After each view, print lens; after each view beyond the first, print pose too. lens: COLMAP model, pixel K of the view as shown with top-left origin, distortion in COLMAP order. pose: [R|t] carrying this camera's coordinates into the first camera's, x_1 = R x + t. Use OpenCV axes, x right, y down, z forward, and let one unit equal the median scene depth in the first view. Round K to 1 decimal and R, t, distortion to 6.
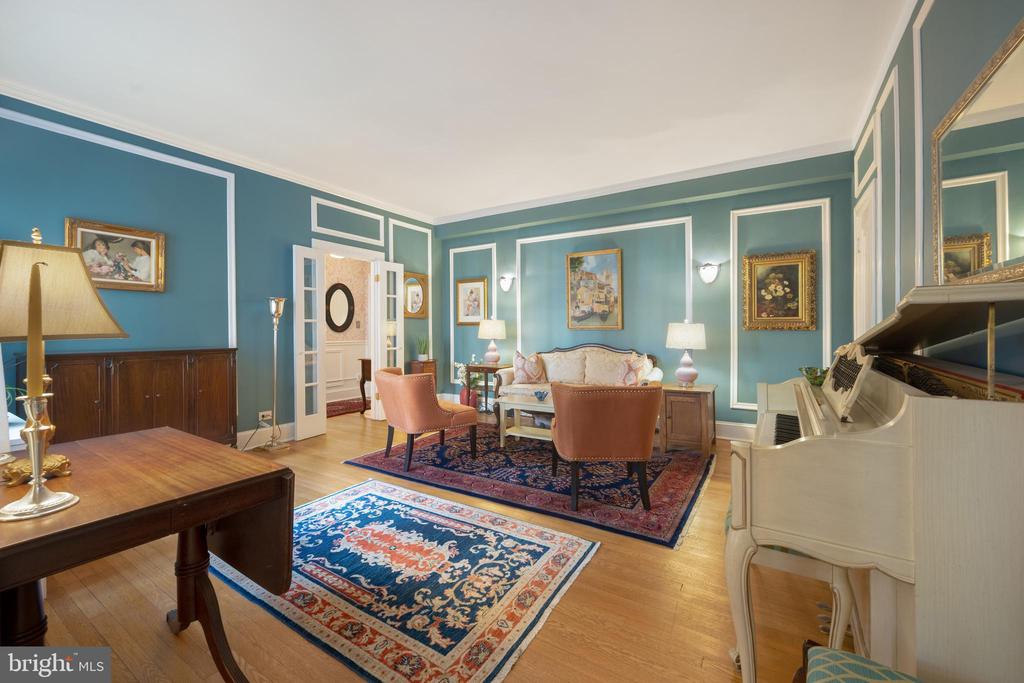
lens RADIAL K [[418.8, 0, 516.7], [0, 418.8, 327.2], [0, 0, 1]] dist [0.000165, -0.000073]
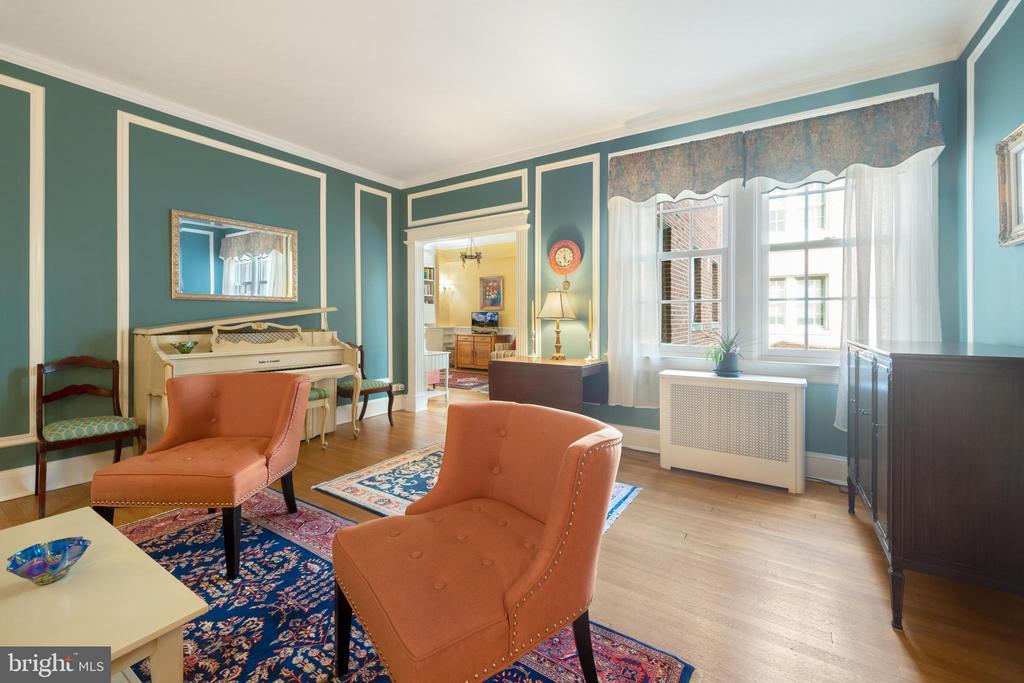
lens RADIAL K [[418.4, 0, 514.0], [0, 418.4, 318.6], [0, 0, 1]] dist [-0.000508, -0.000283]
pose [[-0.999875, 0.002369, 0.015660, -0.433827], [0.002279, 0.999981, -0.005734, 0.023501], [-0.015673, -0.005697, -0.999861, 2.299057]]
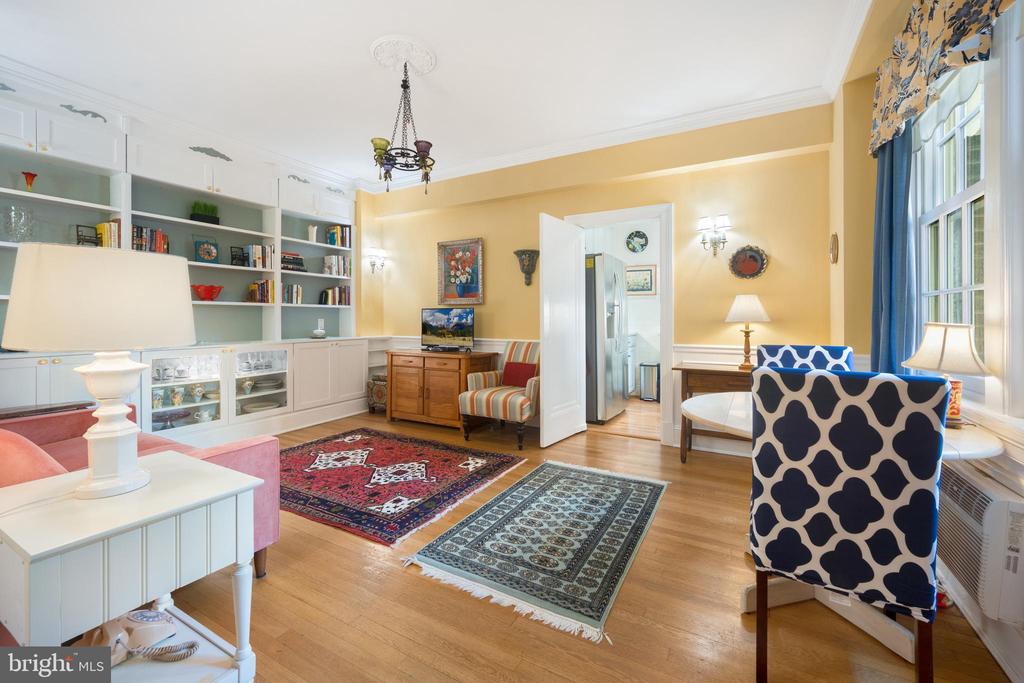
lens RADIAL K [[424.4, 0, 514.6], [0, 424.4, 320.1], [0, 0, 1]] dist [-0.000277, 0.000024]
pose [[-0.998463, 0.004393, -0.055253, -0.297462], [0.004588, 0.999984, -0.003405, 0.003582], [0.055237, -0.003653, -0.998467, 0.266448]]
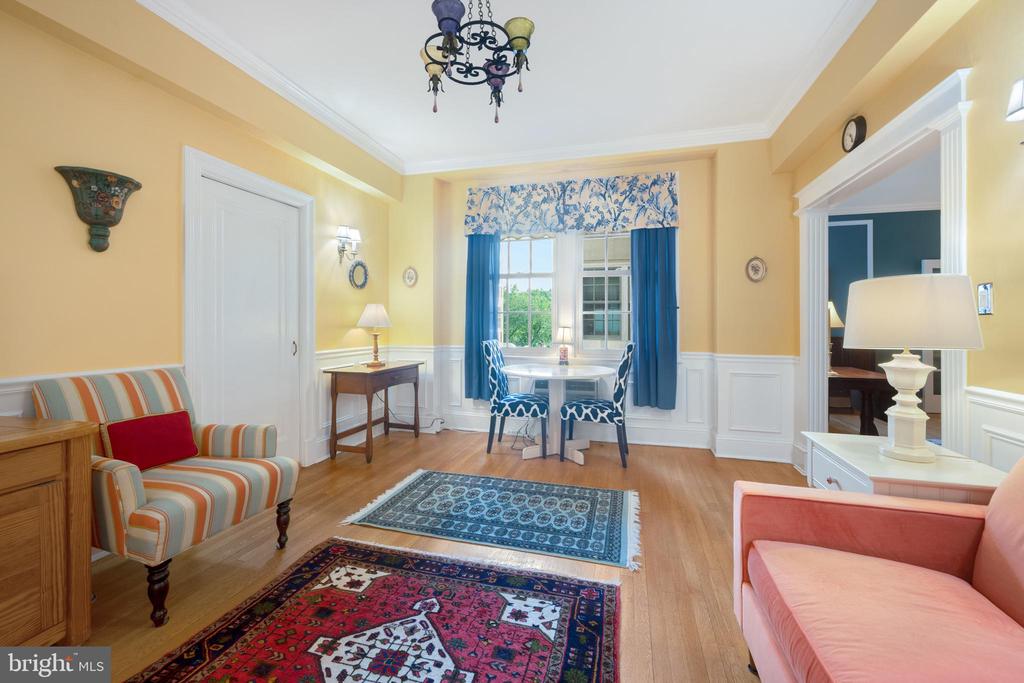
lens RADIAL K [[418.8, 0, 516.7], [0, 418.8, 327.2], [0, 0, 1]] dist [0.000165, -0.000073]
pose [[0.295969, 0.016601, -0.955053, 0.699635], [0.001375, 0.999841, 0.017806, -0.020490], [0.955197, -0.006583, 0.295899, -1.206543]]
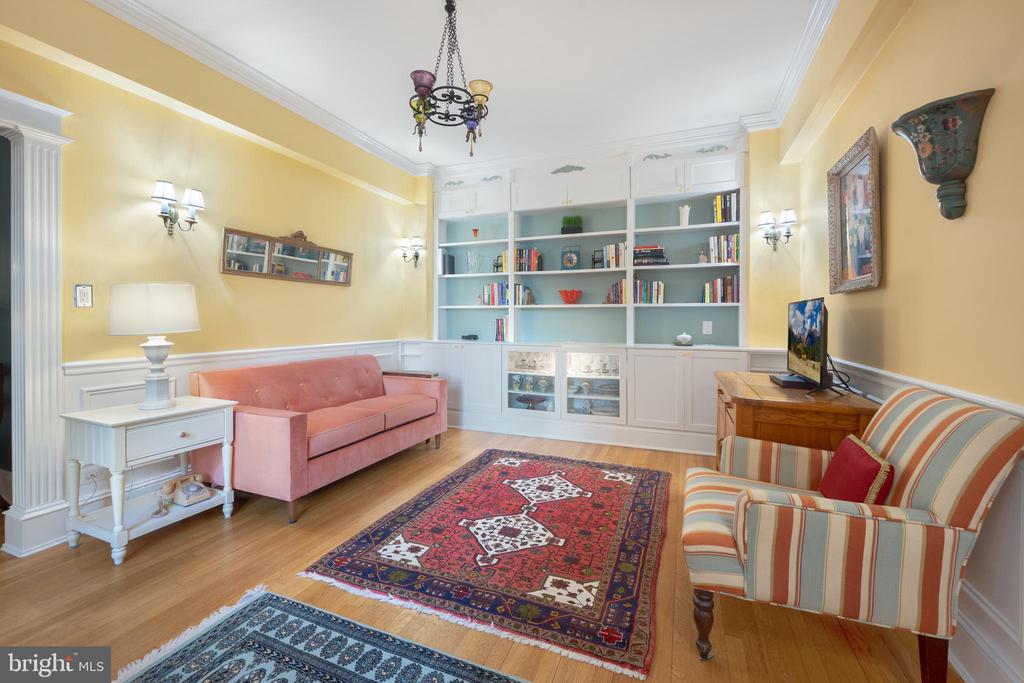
lens RADIAL K [[418.8, 0, 516.7], [0, 418.8, 327.2], [0, 0, 1]] dist [0.000165, -0.000073]
pose [[-0.177200, -0.013788, 0.984078, -1.006252], [-0.010608, 0.999871, 0.012099, -0.003713], [-0.984118, -0.008295, -0.177323, -1.035412]]
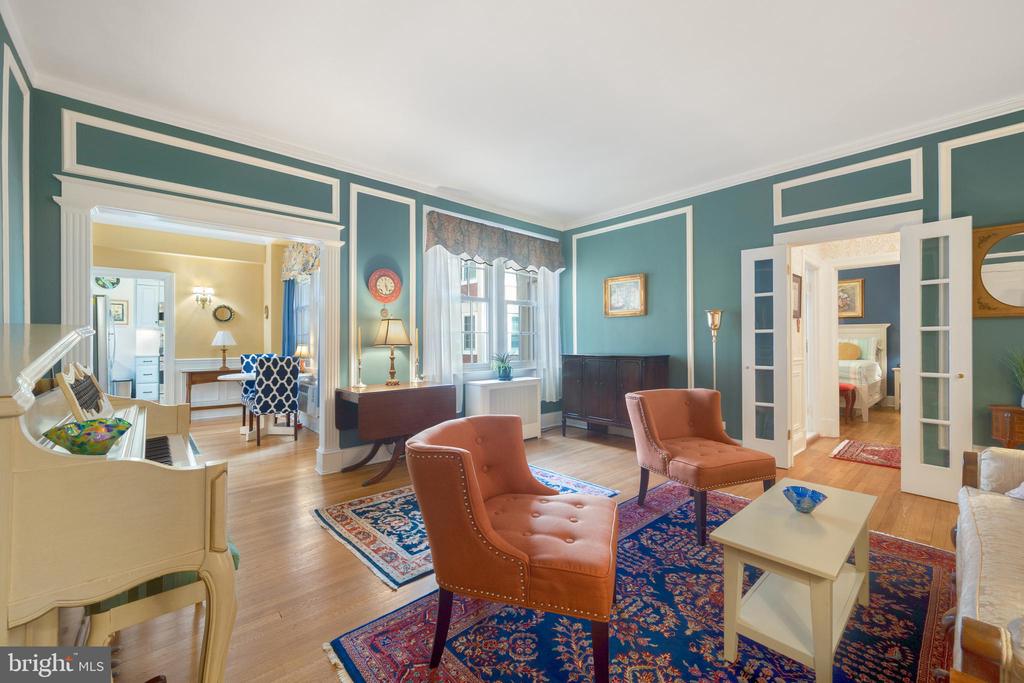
lens RADIAL K [[409.7, 0, 510.7], [0, 409.7, 338.0], [0, 0, 1]] dist [-0.002279, -0.000478]
pose [[-0.280305, -0.004226, -0.959902, 0.983642], [0.010034, 0.999923, -0.007332, -0.000008], [0.959858, -0.011687, -0.280241, 1.522895]]
